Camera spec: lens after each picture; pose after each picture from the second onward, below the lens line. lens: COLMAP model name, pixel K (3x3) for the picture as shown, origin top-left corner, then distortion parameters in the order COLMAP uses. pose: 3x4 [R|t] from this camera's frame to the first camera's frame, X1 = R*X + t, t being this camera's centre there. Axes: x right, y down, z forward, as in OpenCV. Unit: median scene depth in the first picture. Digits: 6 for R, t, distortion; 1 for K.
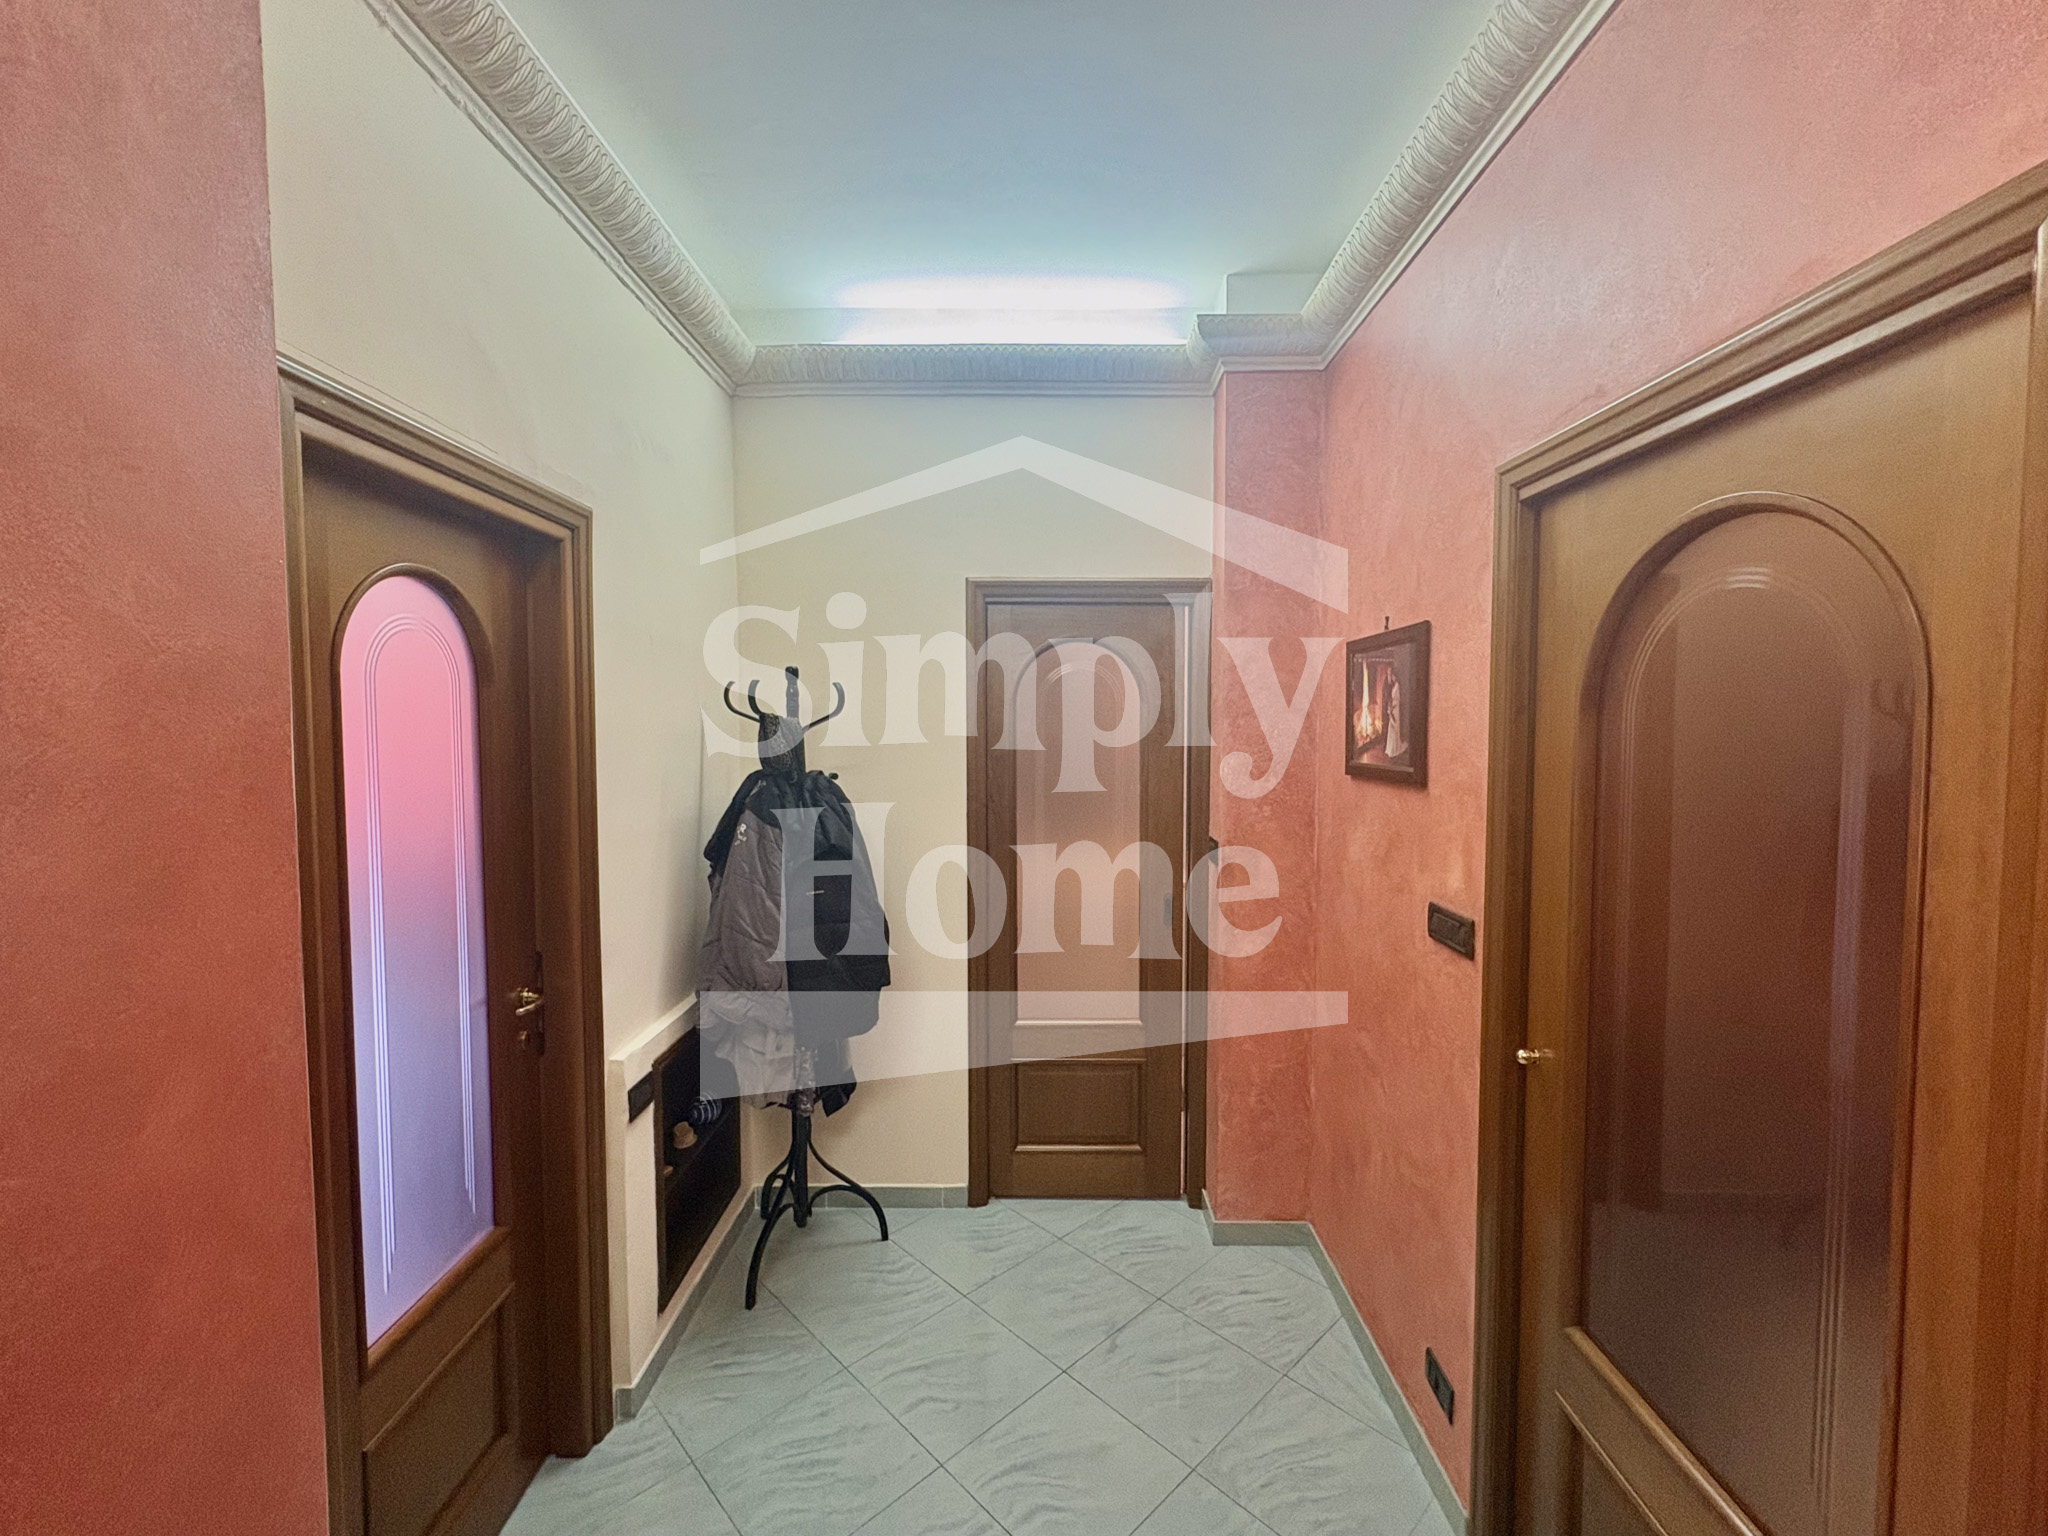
lens RADIAL K [[845.3, 0, 1025.1], [0, 845.3, 766.7], [0, 0, 1]] dist [-0.000952, 0.000227]
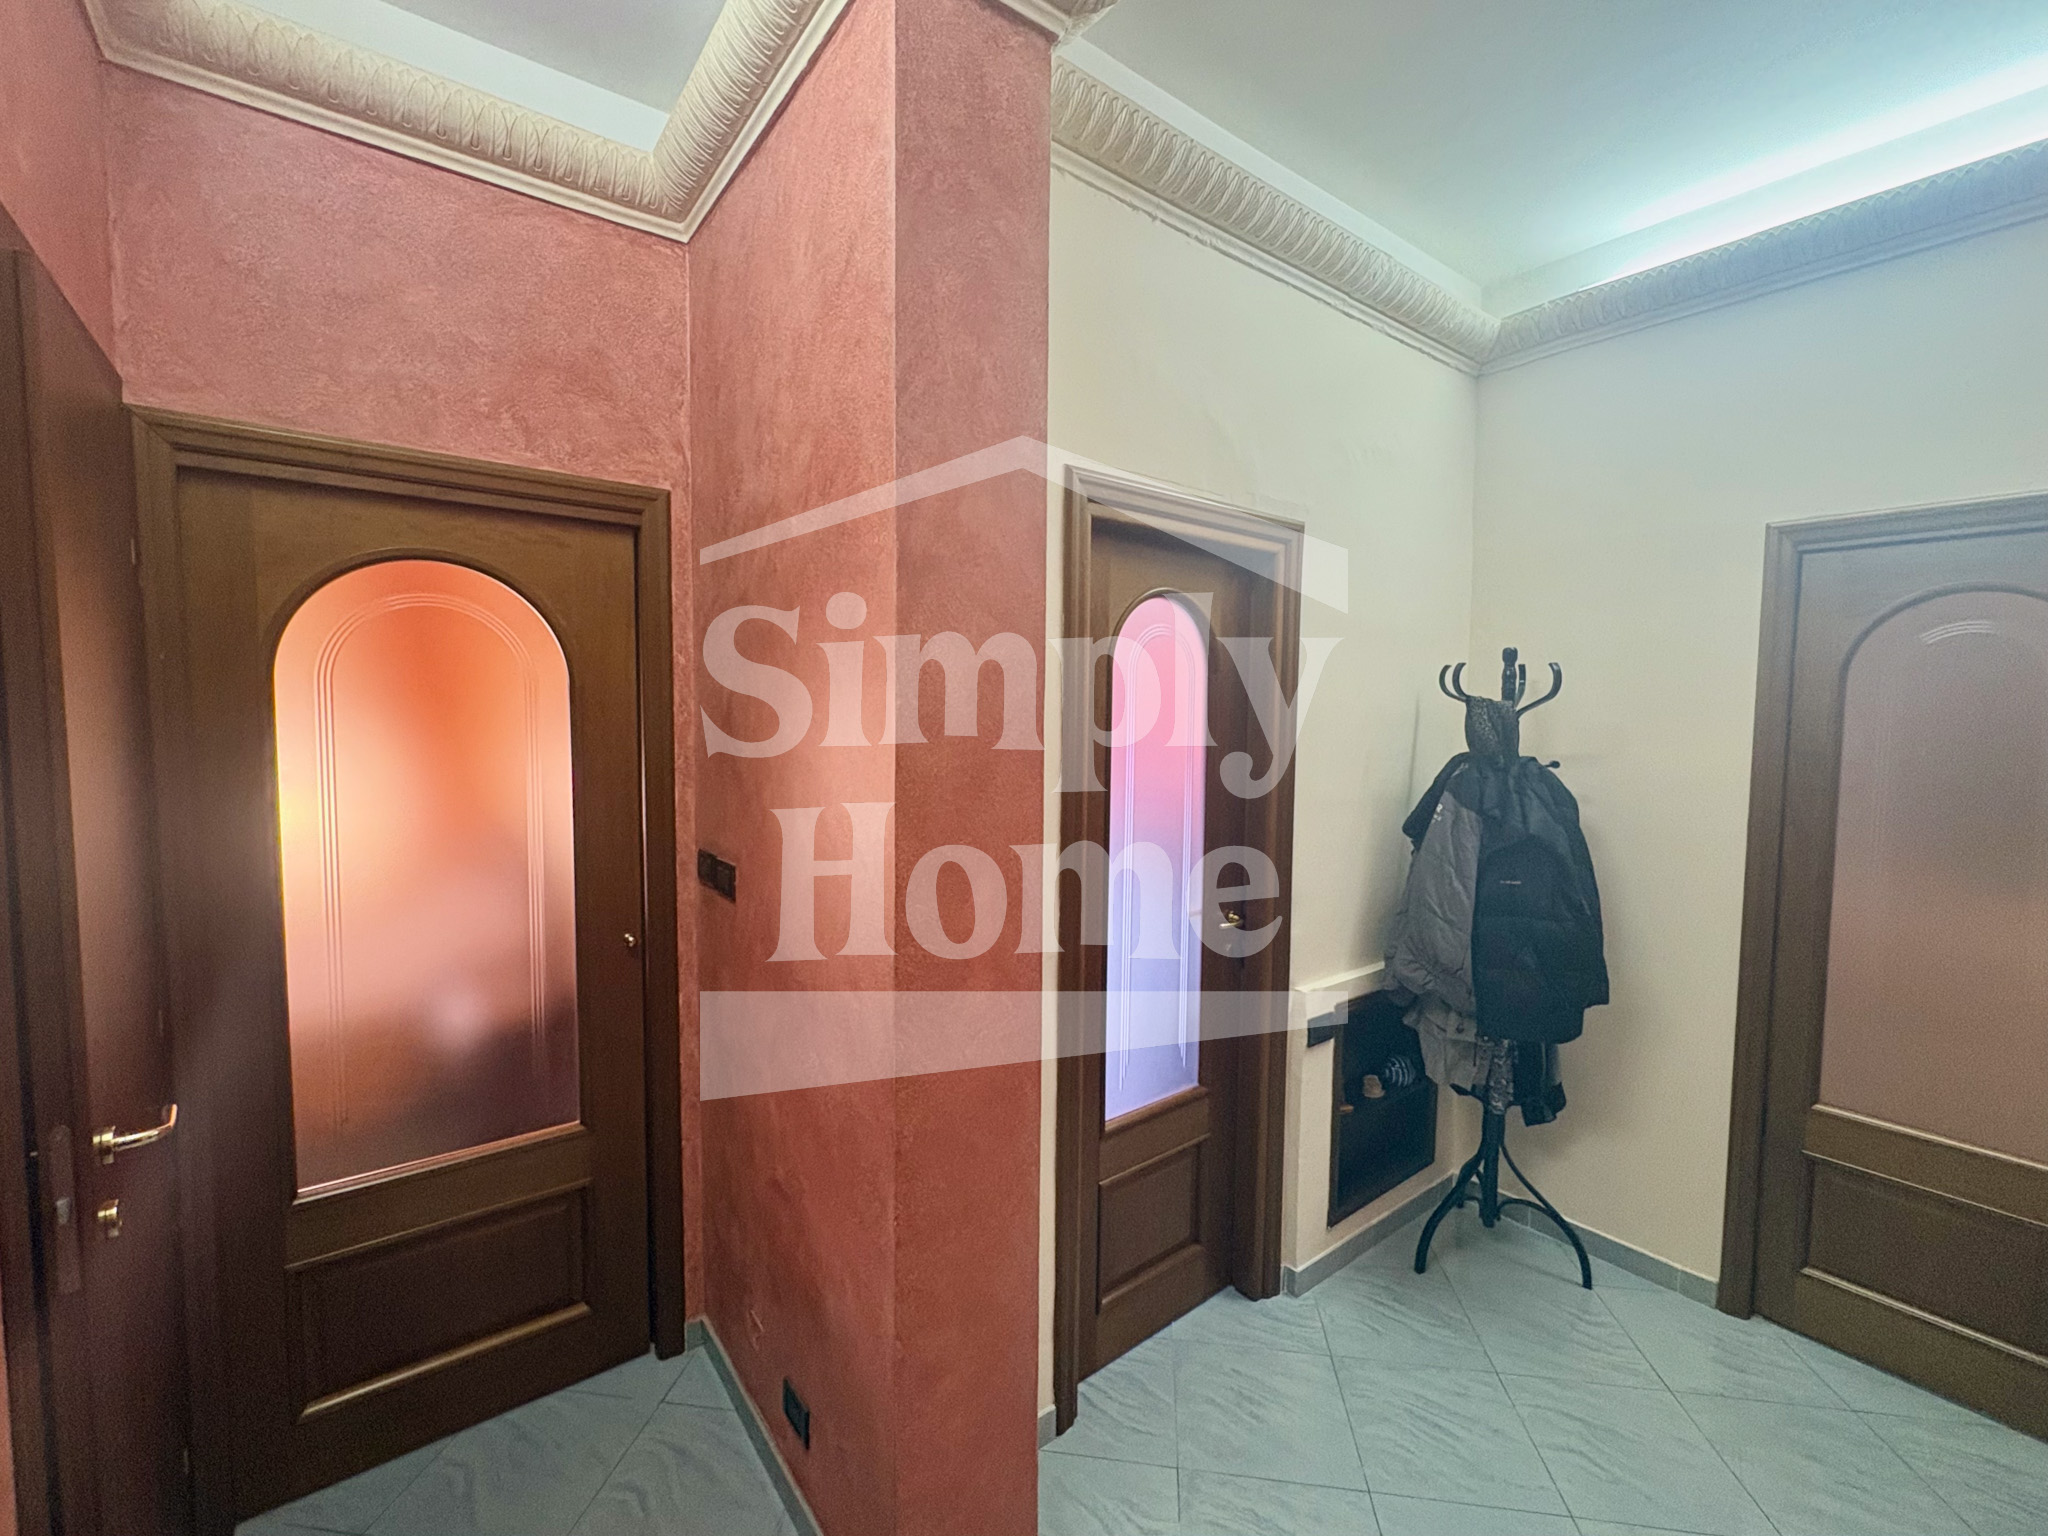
lens RADIAL K [[845.3, 0, 1025.1], [0, 845.3, 766.7], [0, 0, 1]] dist [-0.000952, 0.000227]
pose [[0.628237, 0.062518, -0.775506, 0.138283], [-0.051368, 0.997924, 0.038835, 0.008082], [0.776324, 0.015439, 0.630145, -0.036192]]
